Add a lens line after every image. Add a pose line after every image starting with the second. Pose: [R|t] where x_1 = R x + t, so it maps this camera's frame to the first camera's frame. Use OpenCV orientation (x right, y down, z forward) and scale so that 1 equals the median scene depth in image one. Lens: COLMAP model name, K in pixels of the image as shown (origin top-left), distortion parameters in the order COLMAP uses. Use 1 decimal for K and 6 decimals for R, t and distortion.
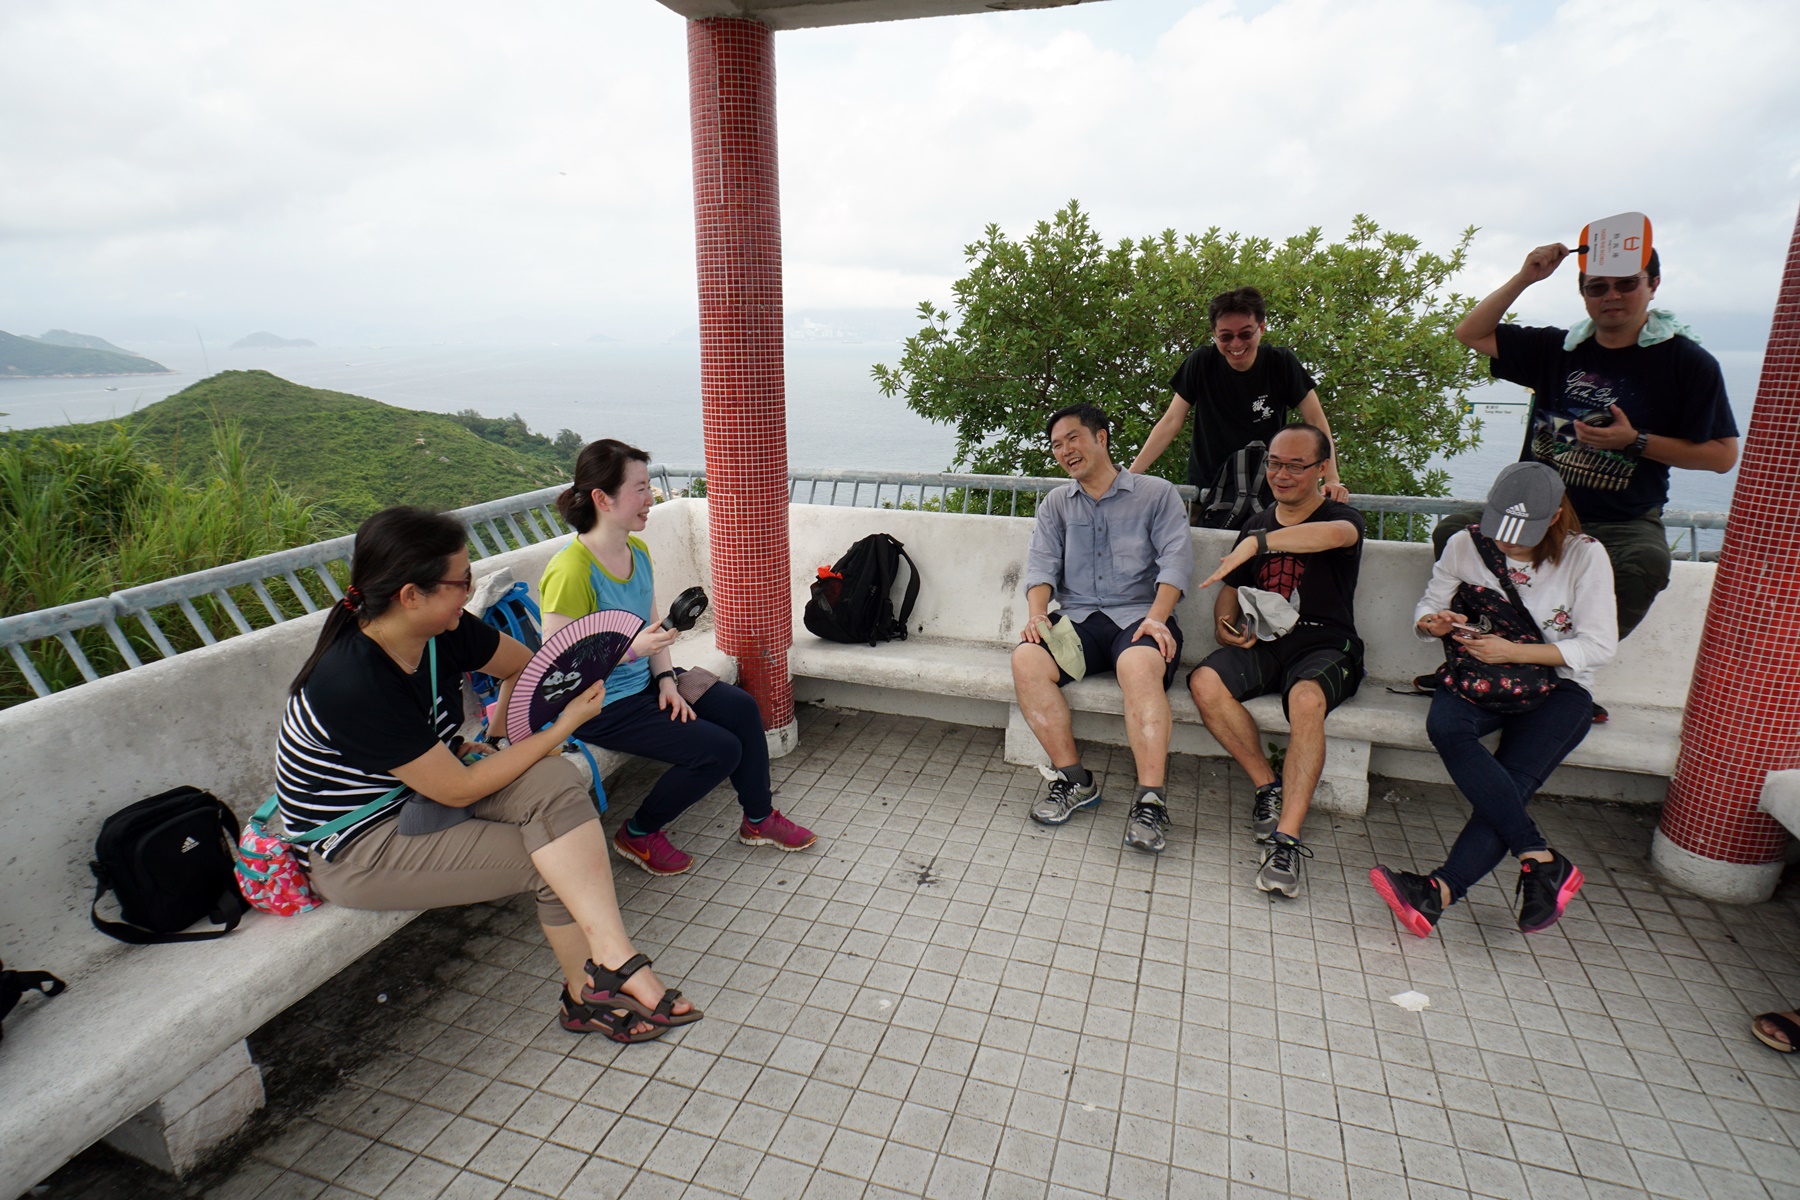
lens RADIAL K [[972.8, 0, 906.5], [0, 972.8, 590.6], [0, 0, 1]] dist [-0.047305, 0.024113]
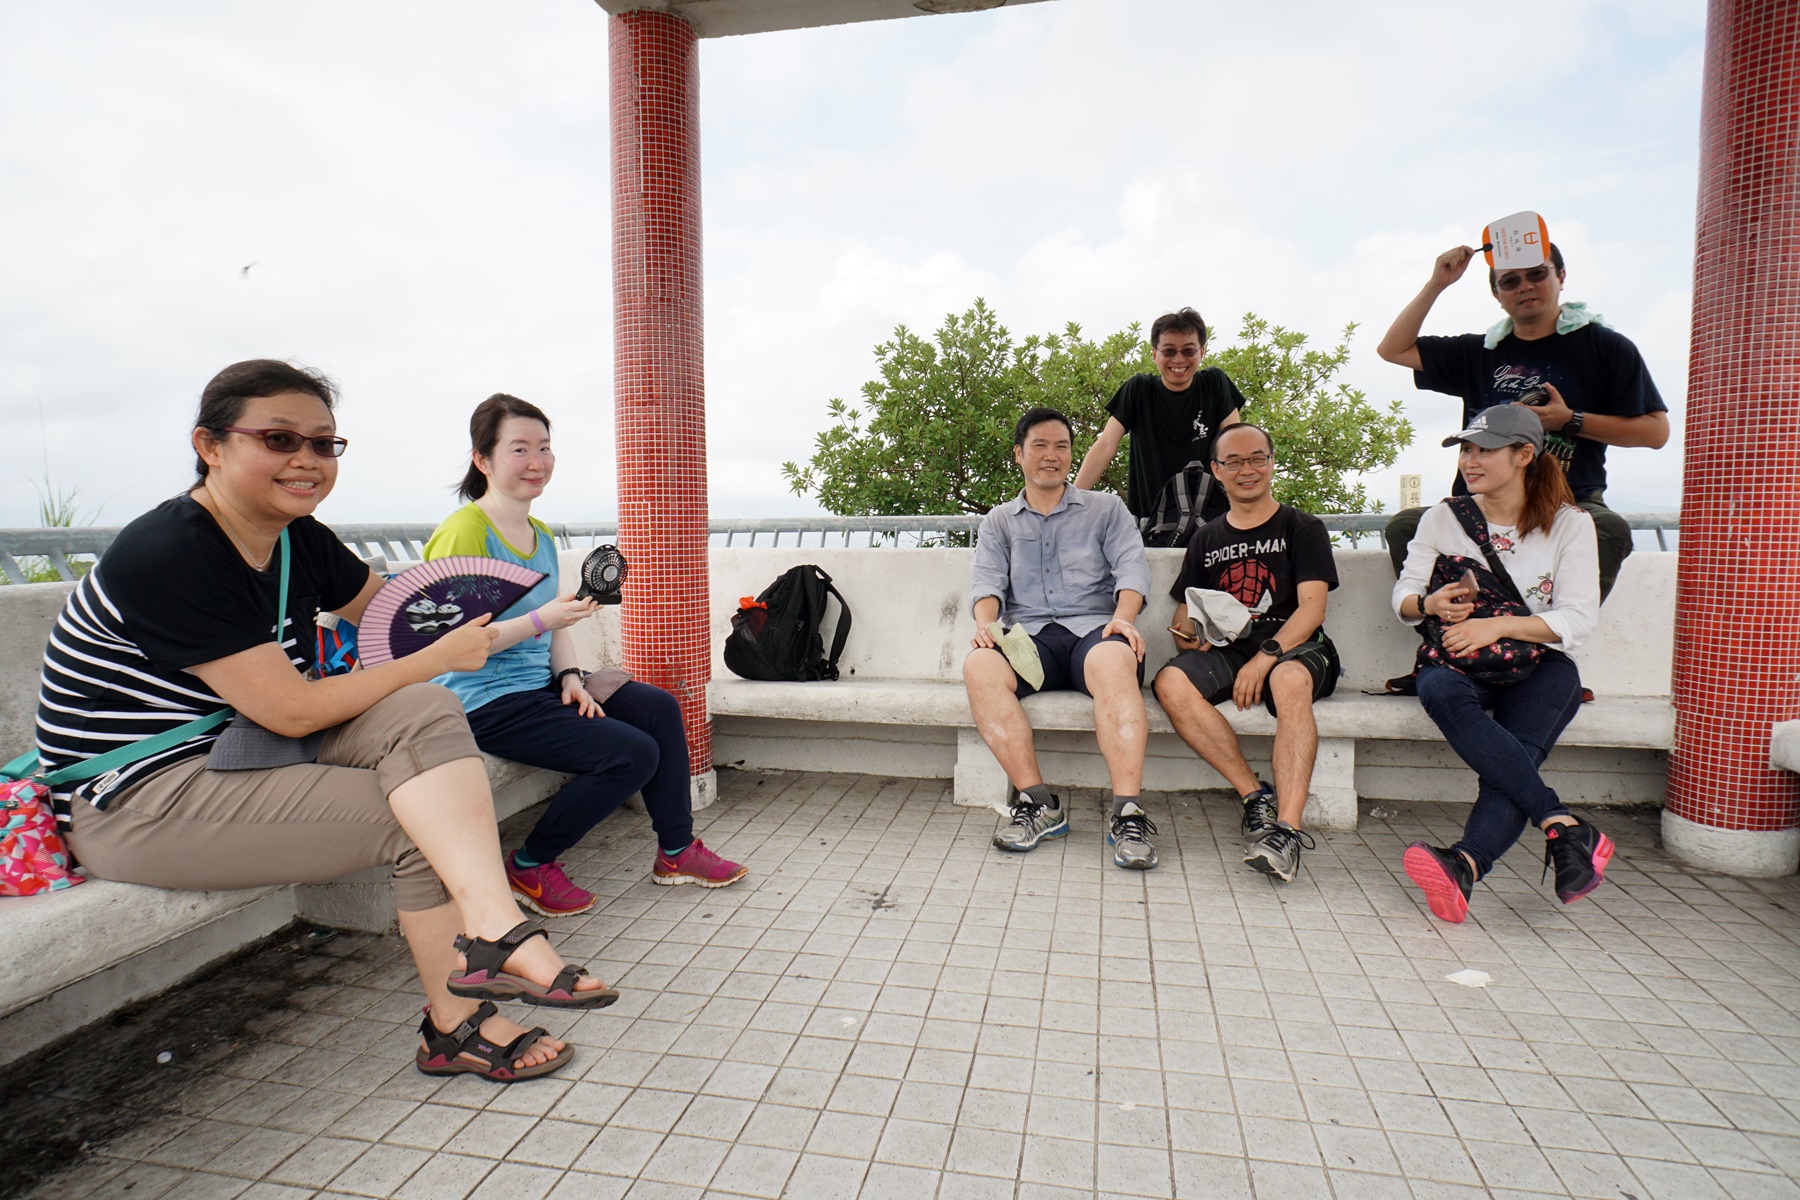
lens RADIAL K [[972.8, 0, 906.5], [0, 972.8, 590.6], [0, 0, 1]] dist [-0.047305, 0.024113]
pose [[0.994023, -0.016224, 0.107955, -0.047479], [0.036136, 0.982047, -0.185145, 0.200111], [-0.103013, 0.187940, 0.976764, 0.139160]]
